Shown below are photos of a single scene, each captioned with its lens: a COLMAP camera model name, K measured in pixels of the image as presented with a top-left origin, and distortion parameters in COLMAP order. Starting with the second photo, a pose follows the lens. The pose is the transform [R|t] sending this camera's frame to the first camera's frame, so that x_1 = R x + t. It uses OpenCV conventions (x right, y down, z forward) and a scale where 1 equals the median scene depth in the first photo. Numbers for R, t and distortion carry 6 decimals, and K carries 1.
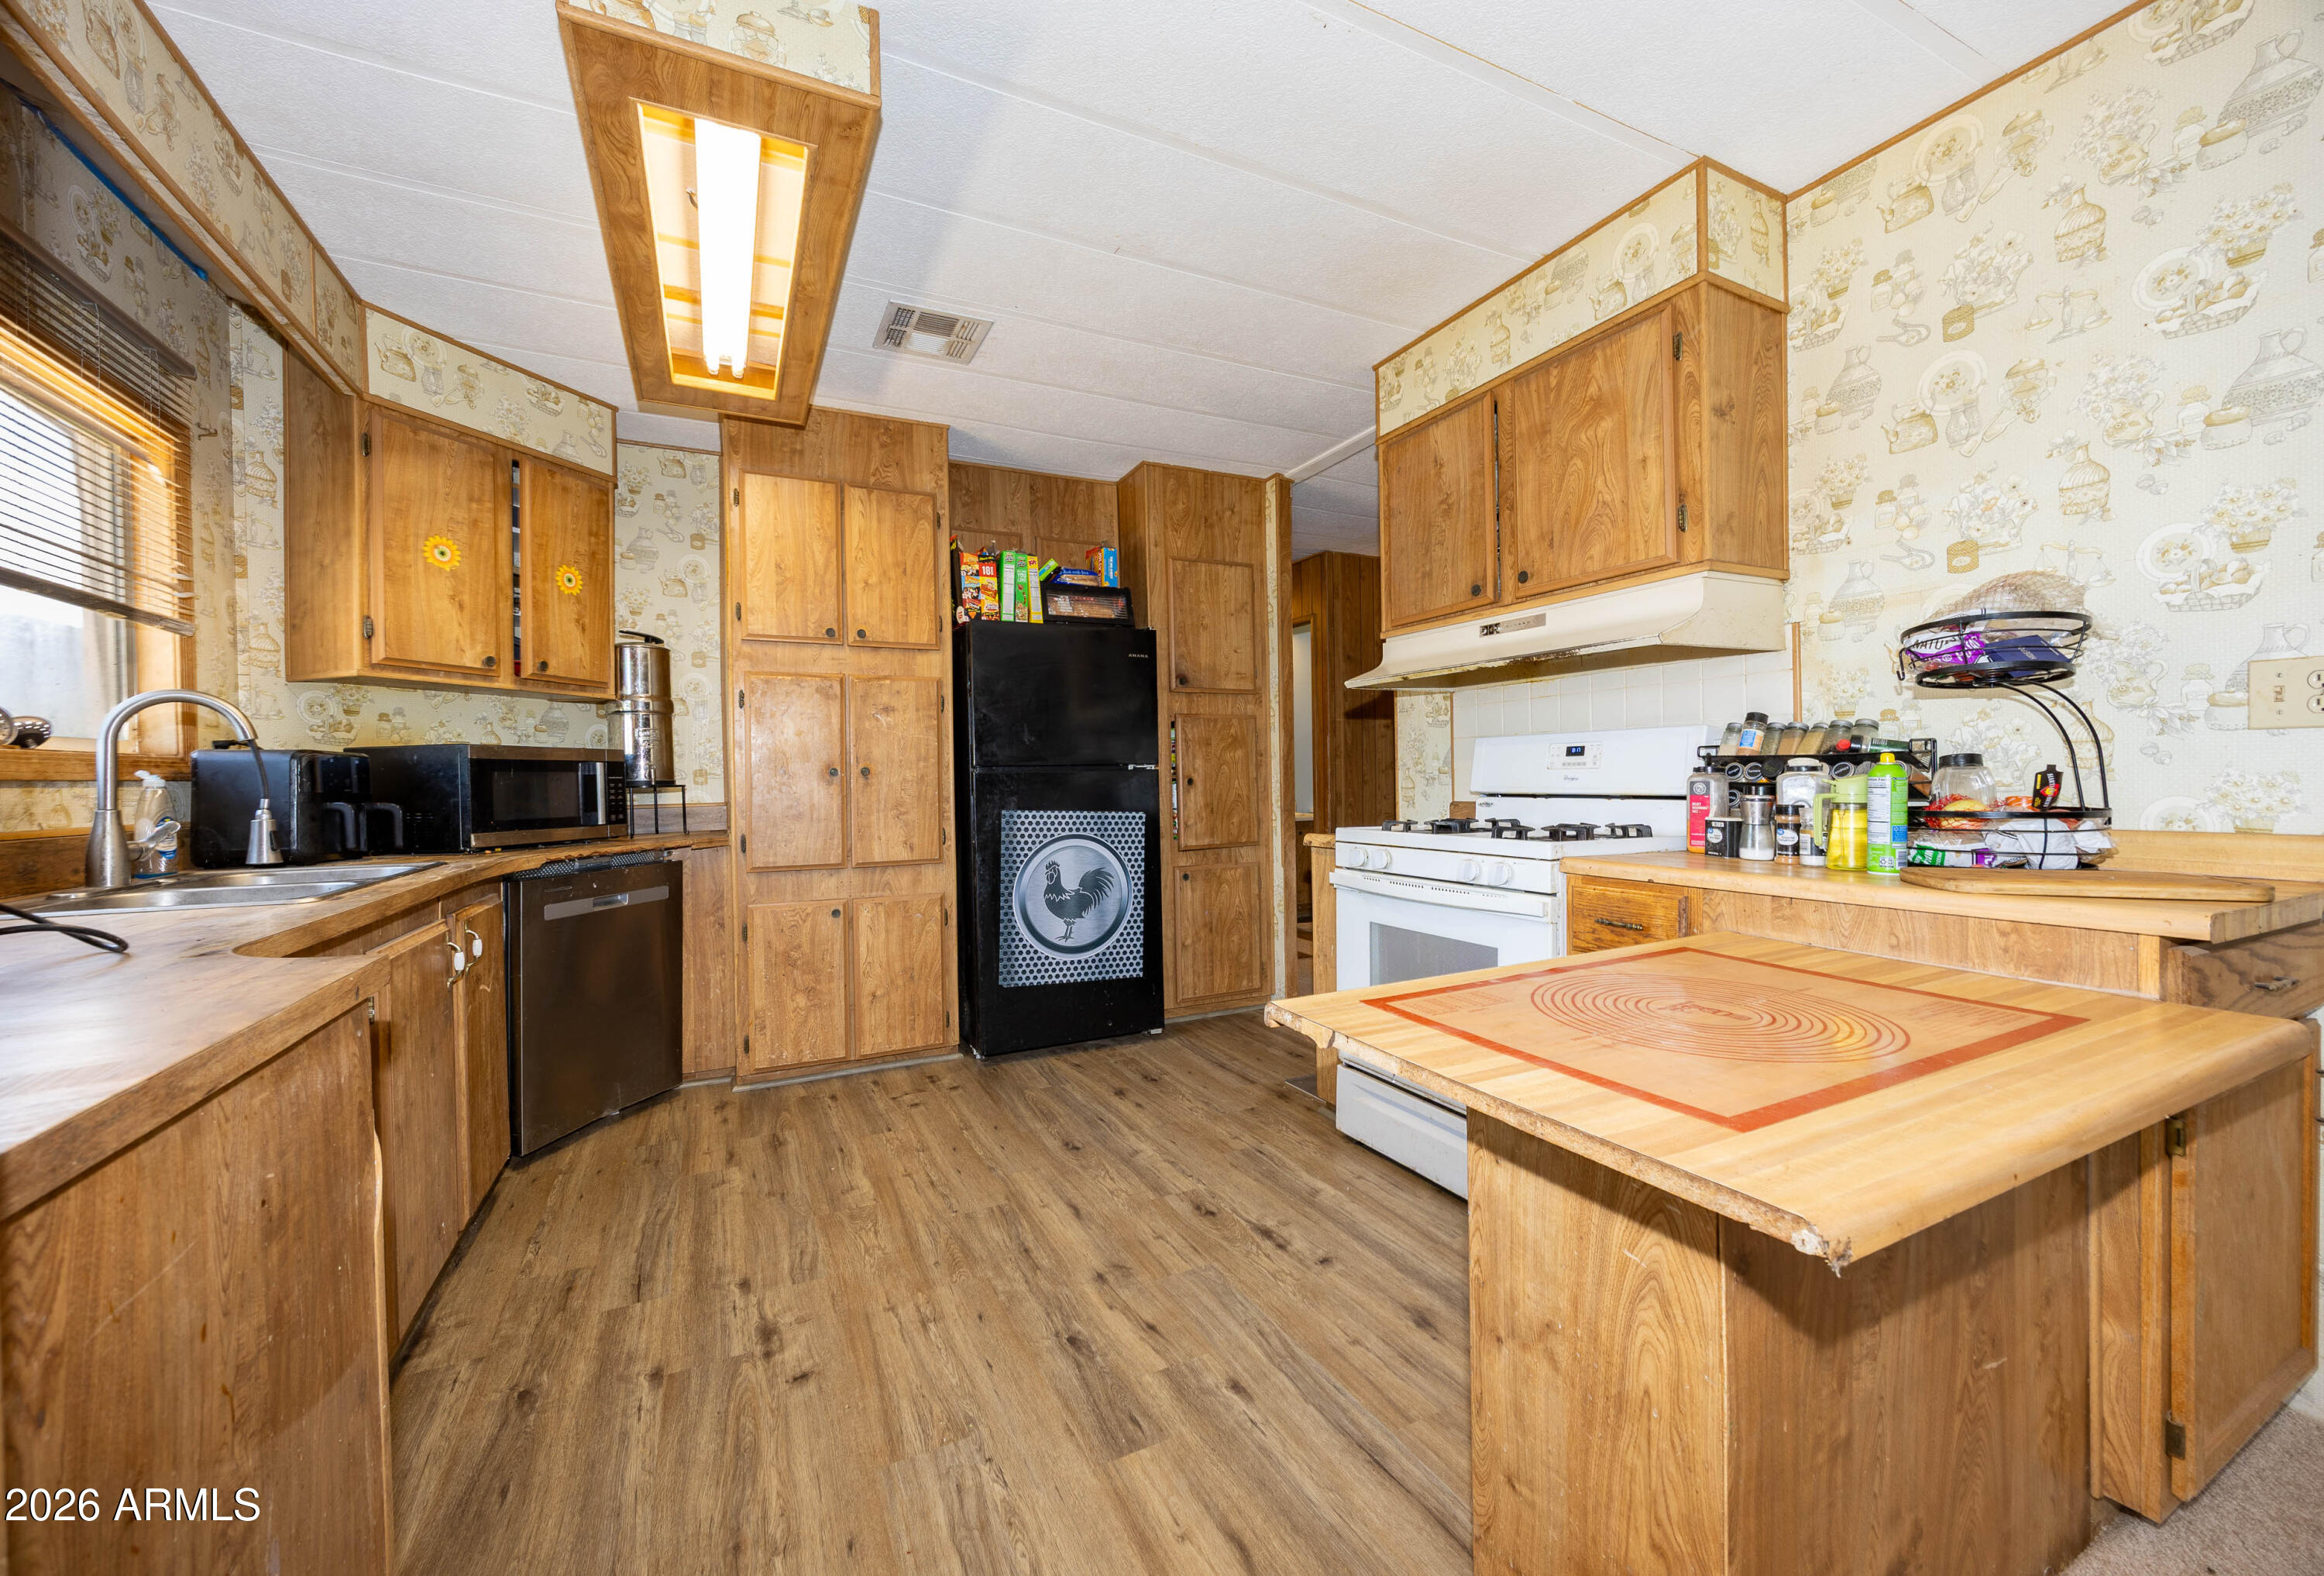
lens RADIAL K [[895.5, 0, 1160.3], [0, 895.5, 784.7], [0, 0, 1]] dist [-0.002647, 0.000180]
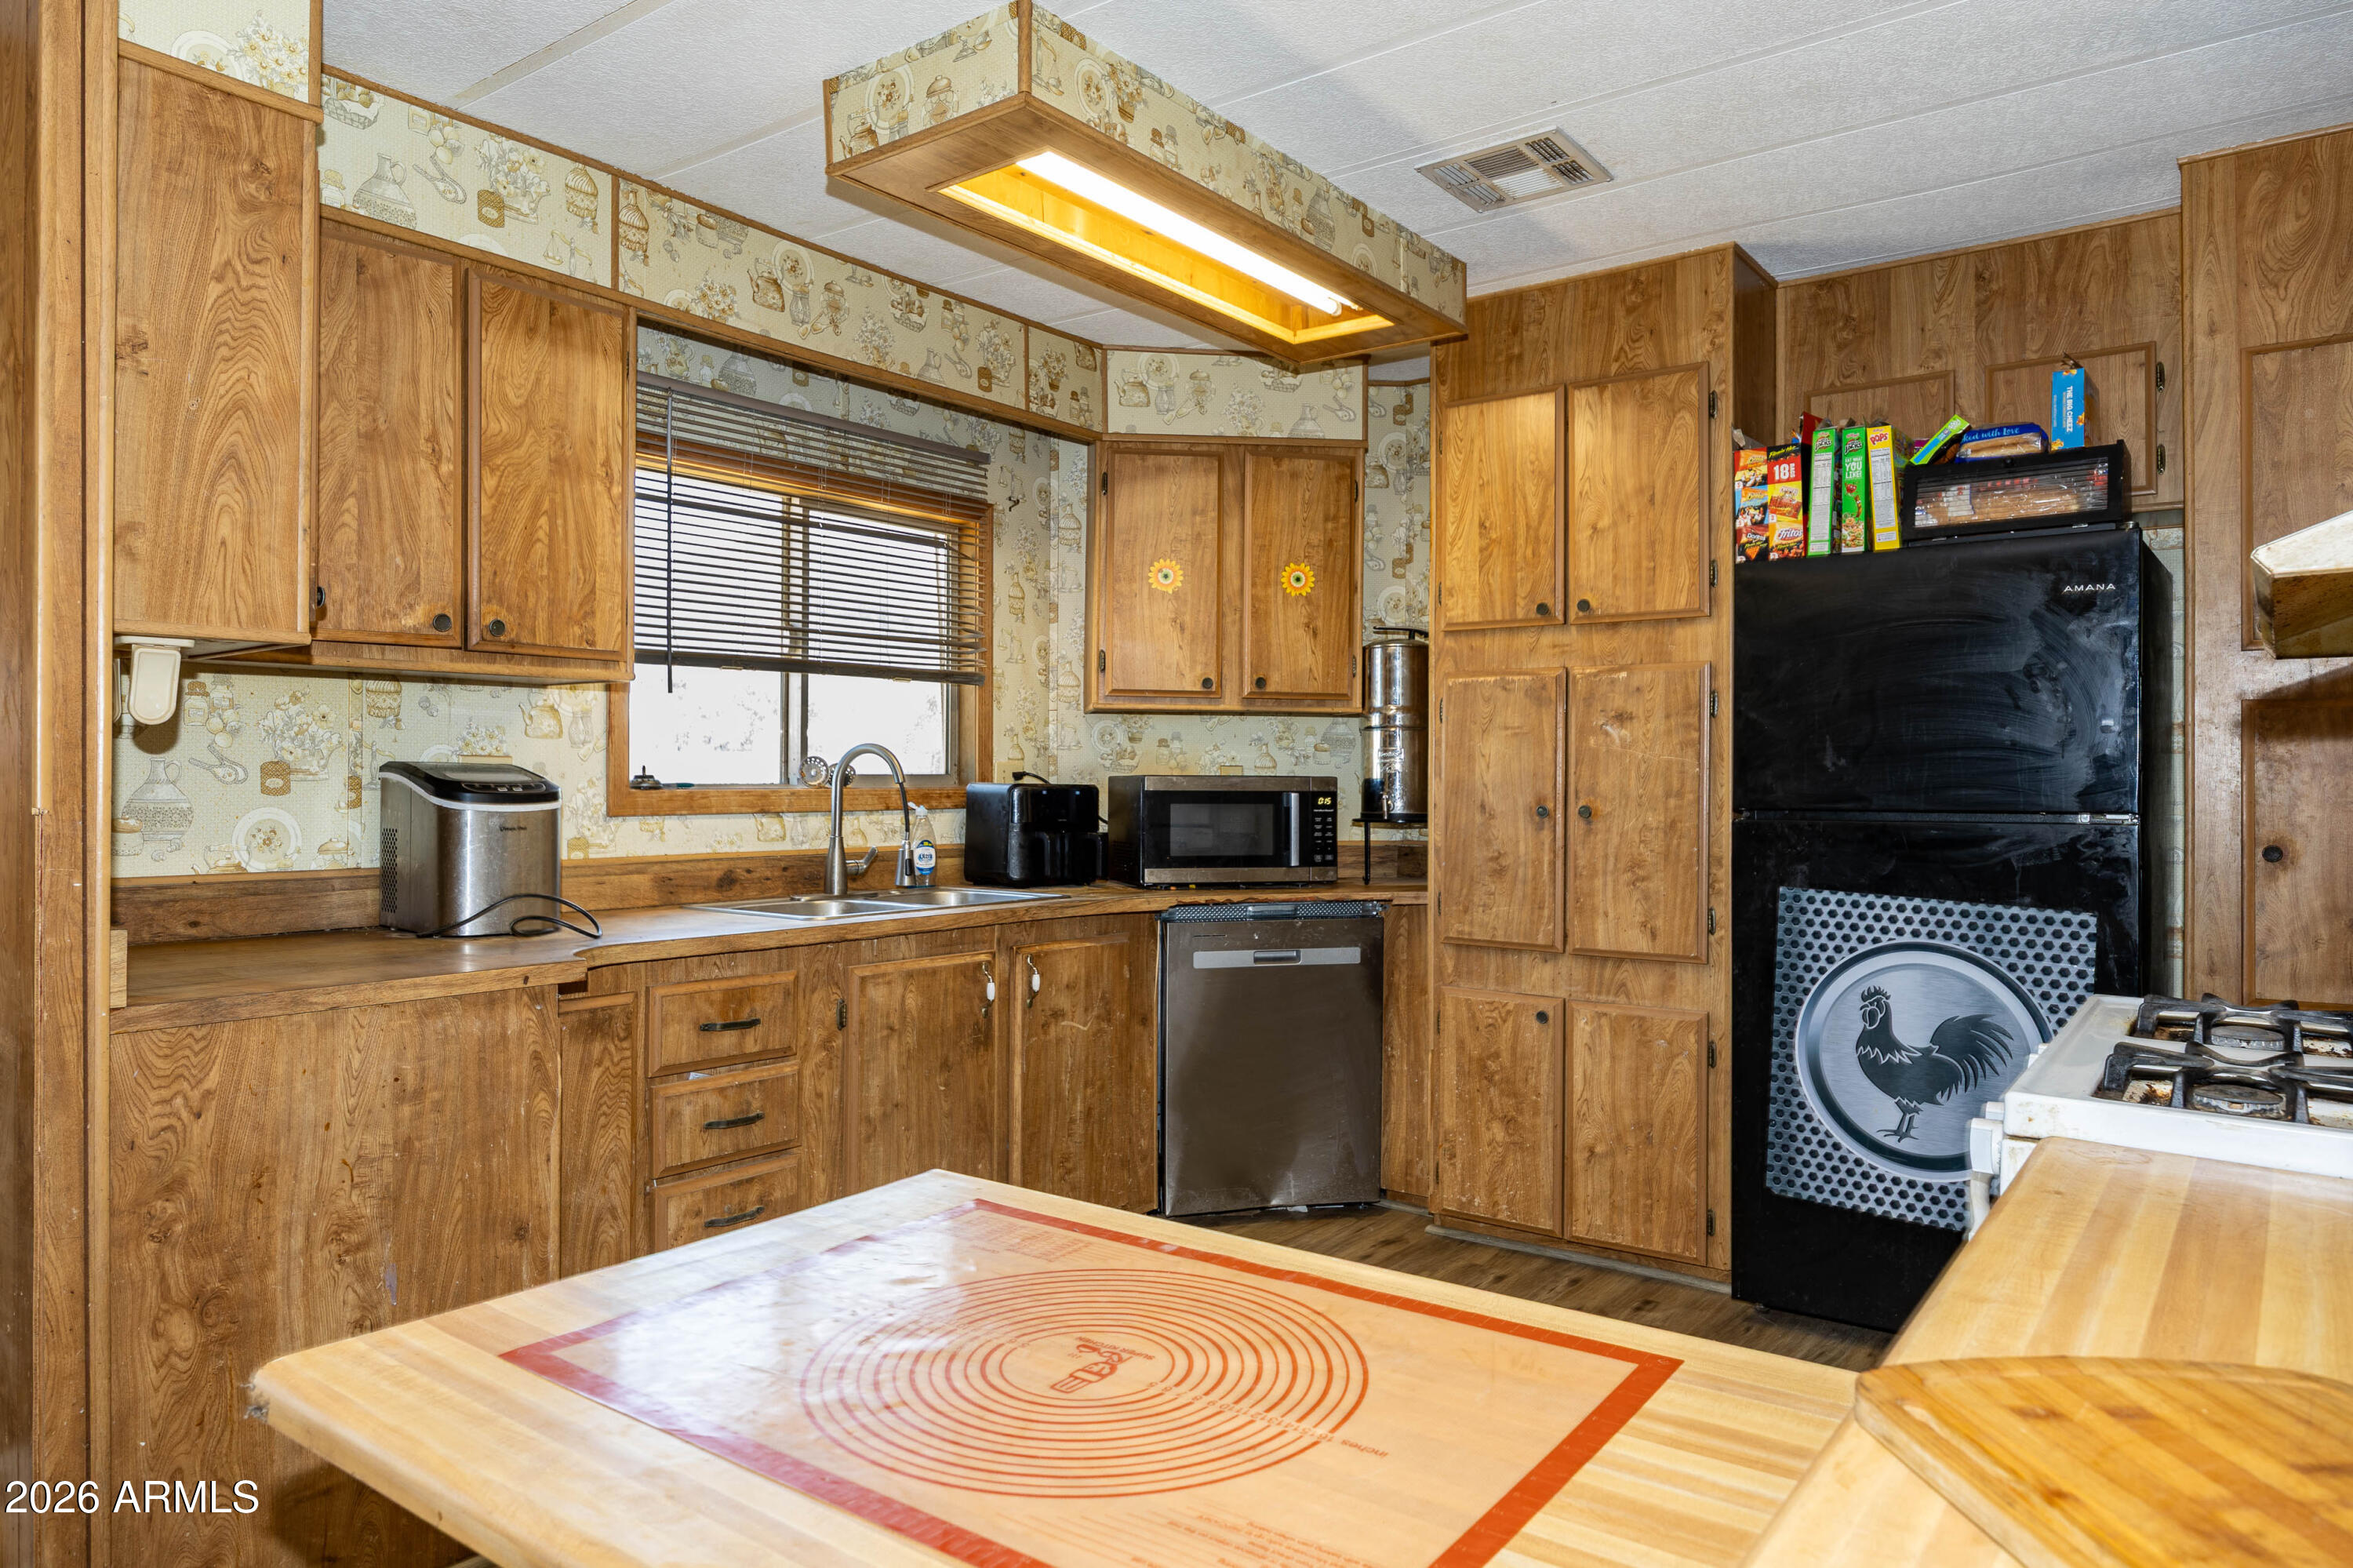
lens RADIAL K [[1509.9, 0, 1176.6], [0, 1509.9, 776.2], [0, 0, 1]] dist [-0.003972, 0.002221]
pose [[0.452534, 0.015924, -0.891605, 0.538536], [-0.018739, 0.999790, 0.008345, -0.045657], [0.891550, 0.012931, 0.452738, 0.222744]]
